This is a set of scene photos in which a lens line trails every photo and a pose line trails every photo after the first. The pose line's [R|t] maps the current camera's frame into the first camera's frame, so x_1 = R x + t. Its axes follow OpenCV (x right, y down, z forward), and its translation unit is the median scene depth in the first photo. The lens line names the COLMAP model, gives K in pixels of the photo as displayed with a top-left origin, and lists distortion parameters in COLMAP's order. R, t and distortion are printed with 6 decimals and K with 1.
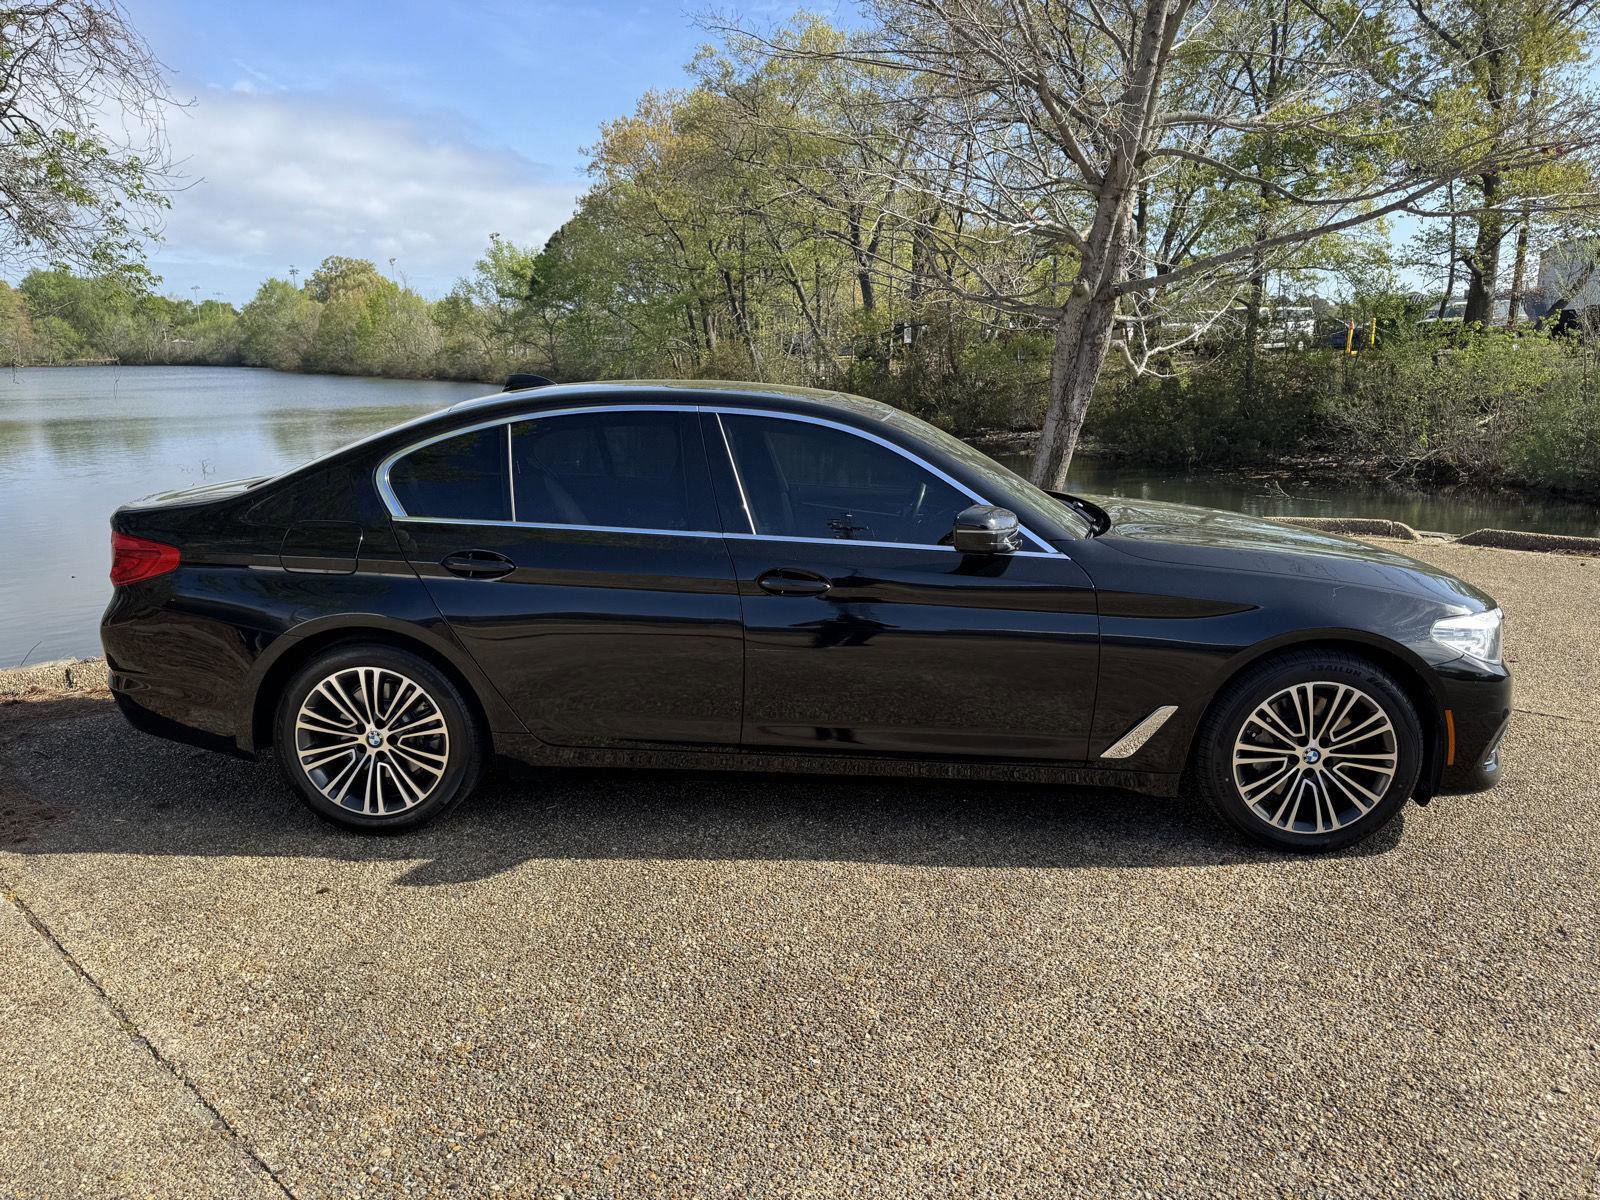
lens RADIAL K [[1176.0, 0, 835.1], [0, 1176.0, 582.0], [0, 0, 1]] dist [0.012551, -0.018764]
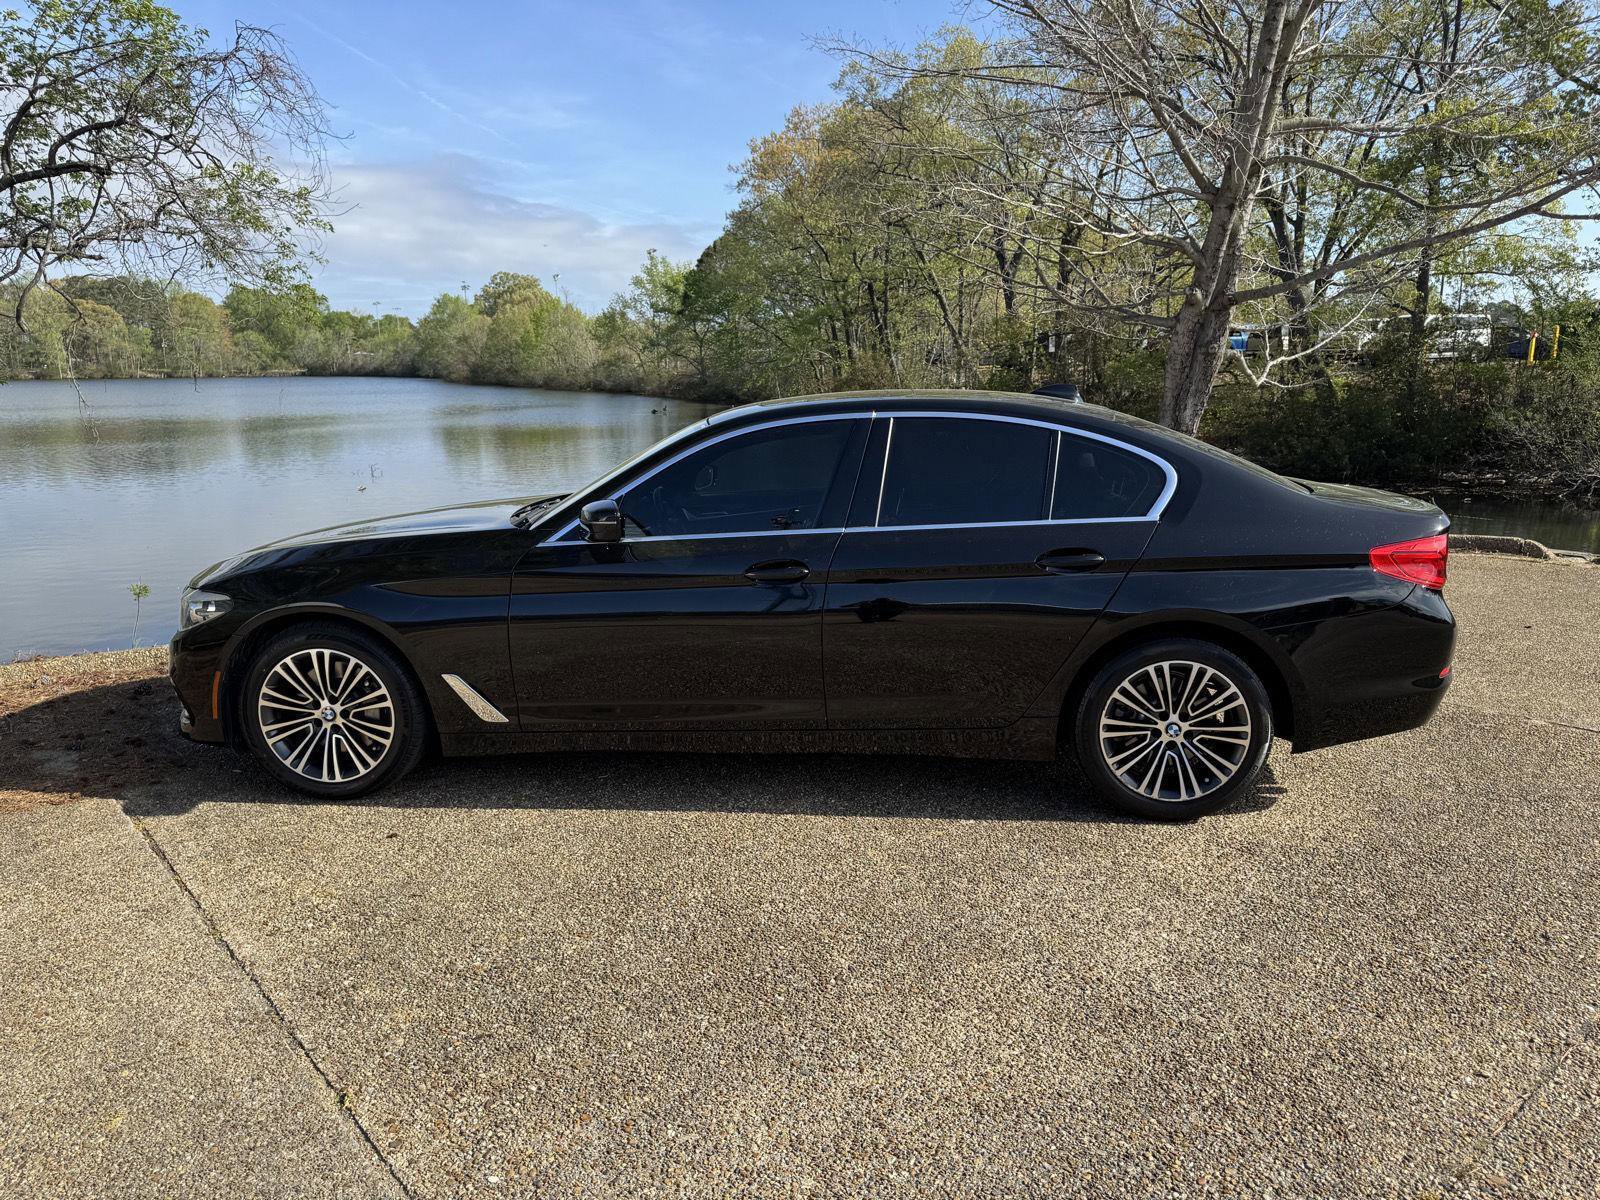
lens RADIAL K [[1176.0, 0, 826.8], [0, 1176.0, 591.7], [0, 0, 1]] dist [0.012551, -0.018764]
pose [[0.991294, 0.023851, -0.129490, 0.110860], [-0.023959, 0.999713, 0.000724, 0.013044], [0.129470, 0.002385, 0.991581, -0.069631]]
